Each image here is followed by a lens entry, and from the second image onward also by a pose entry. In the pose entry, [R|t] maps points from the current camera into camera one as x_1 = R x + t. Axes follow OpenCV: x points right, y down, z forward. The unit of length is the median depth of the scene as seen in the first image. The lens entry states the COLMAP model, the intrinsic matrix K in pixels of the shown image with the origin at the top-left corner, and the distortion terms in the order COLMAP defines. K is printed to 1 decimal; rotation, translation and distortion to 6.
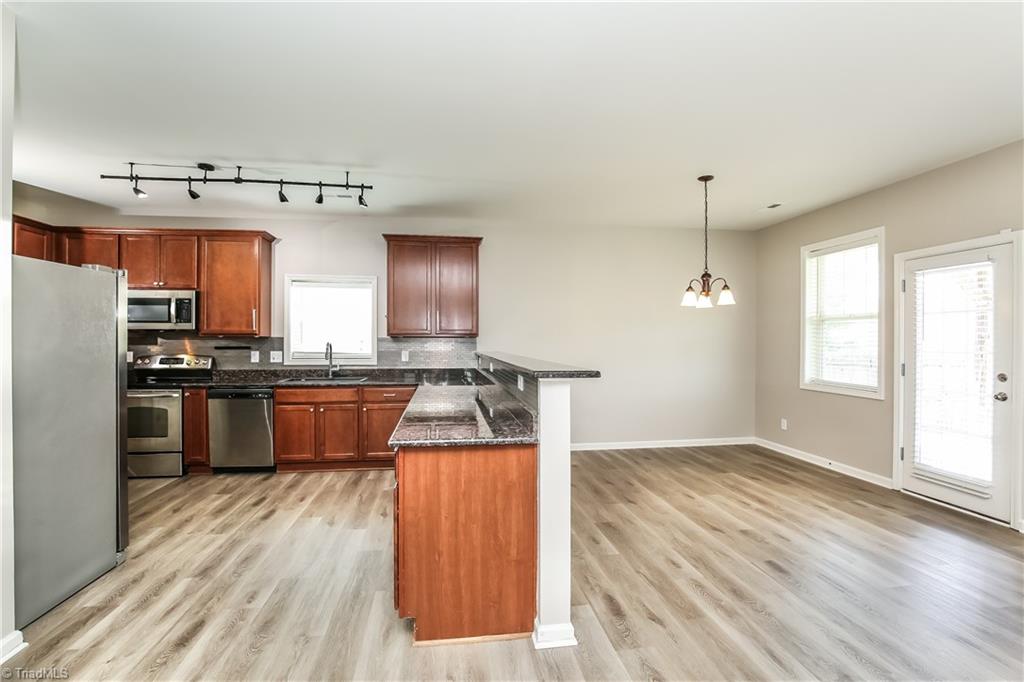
lens RADIAL K [[470.4, 0, 516.6], [0, 470.4, 342.0], [0, 0, 1]] dist [-0.043005, 0.011991]
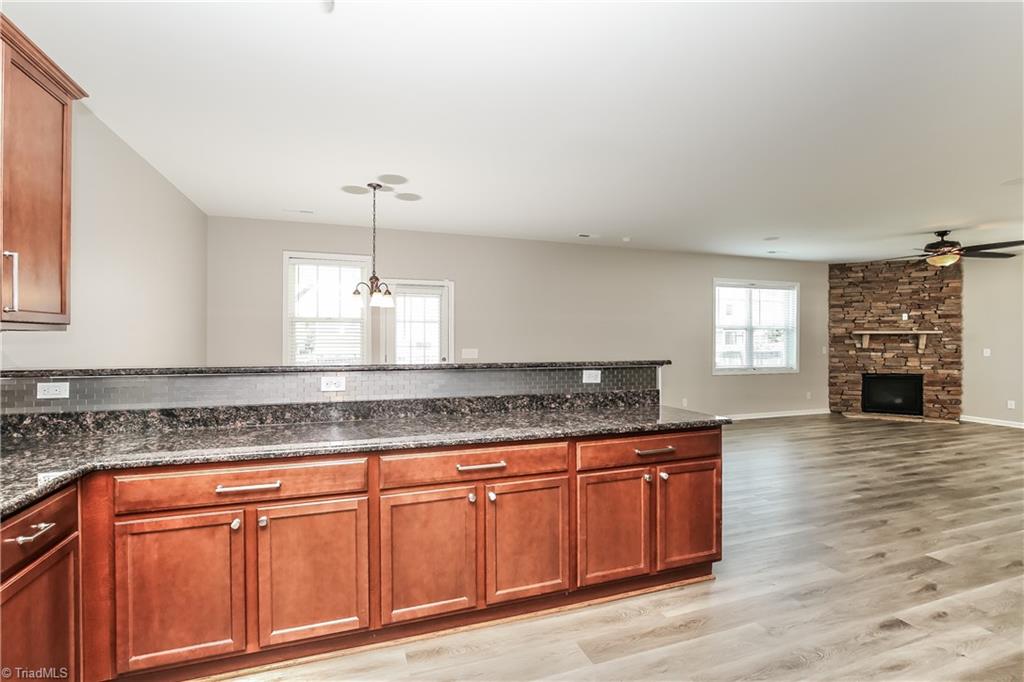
lens RADIAL K [[475.6, 0, 514.1], [0, 475.6, 338.5], [0, 0, 1]] dist [-0.001303, -0.000235]
pose [[-0.198655, -0.005831, 0.980052, -0.660551], [-0.001275, 0.999983, 0.005691, -0.013735], [-0.980069, -0.000119, -0.198659, 0.849607]]
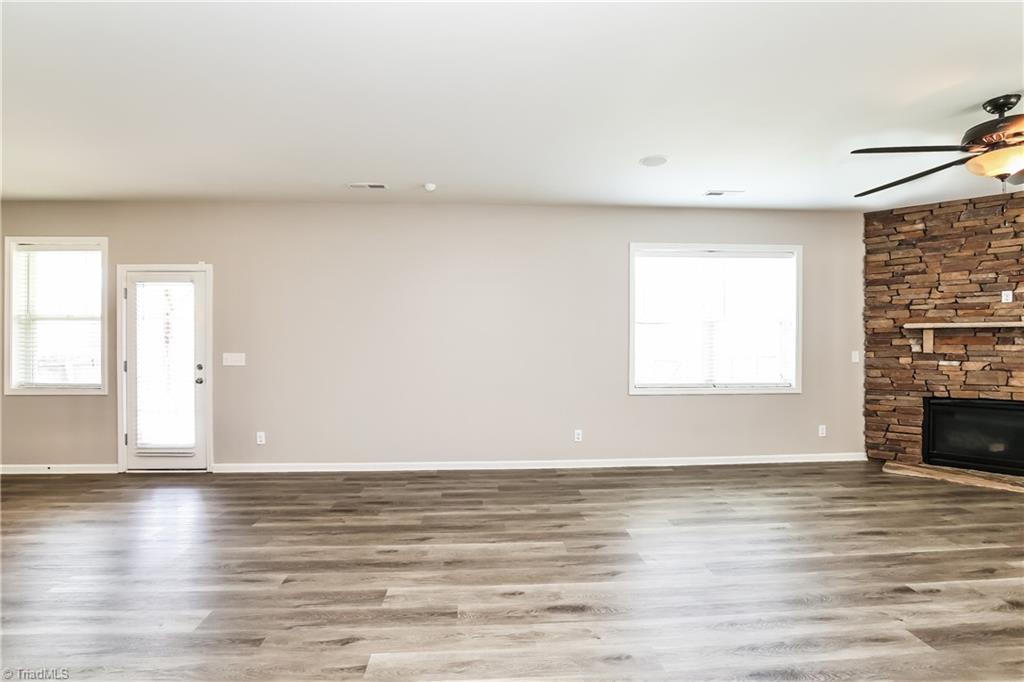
lens RADIAL K [[470.4, 0, 516.6], [0, 470.4, 342.0], [0, 0, 1]] dist [-0.043005, 0.011991]
pose [[0.091064, -0.010422, 0.995790, -0.202914], [0.004741, 0.999938, 0.010031, -0.006770], [-0.995834, 0.003808, 0.091108, -0.077594]]
